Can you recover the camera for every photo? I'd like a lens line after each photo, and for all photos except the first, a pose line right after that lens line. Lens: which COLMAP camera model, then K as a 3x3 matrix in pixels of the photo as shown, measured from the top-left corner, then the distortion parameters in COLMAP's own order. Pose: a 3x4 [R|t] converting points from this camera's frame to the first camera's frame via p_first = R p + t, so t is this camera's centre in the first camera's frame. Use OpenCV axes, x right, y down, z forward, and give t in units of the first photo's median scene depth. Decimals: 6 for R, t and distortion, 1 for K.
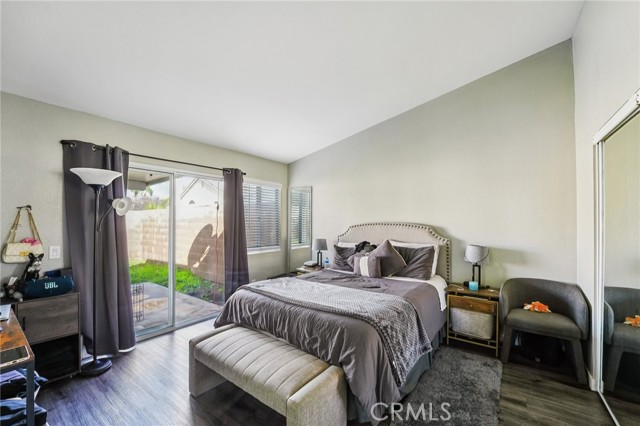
lens RADIAL K [[263.4, 0, 320.0], [0, 263.4, 213.0], [0, 0, 1]] dist [-0.020523, -0.000028]
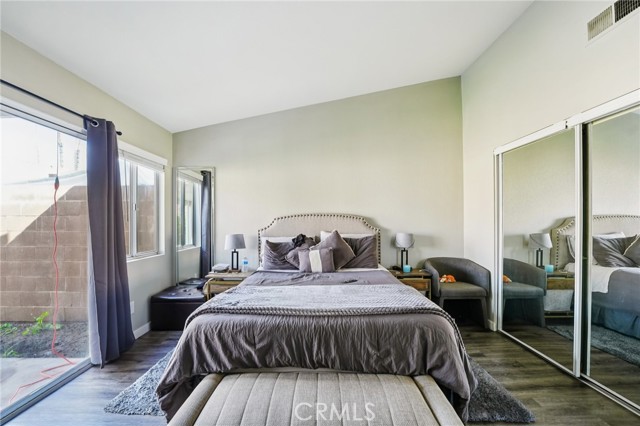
lens RADIAL K [[266.3, 0, 320.0], [0, 266.3, 213.0], [0, 0, 1]] dist [-0.021201, 0.000015]
pose [[0.792650, 0.015611, 0.609477, -0.441622], [-0.017081, 0.999848, -0.003395, 0.051175], [-0.609437, -0.007719, 0.792797, 0.338519]]
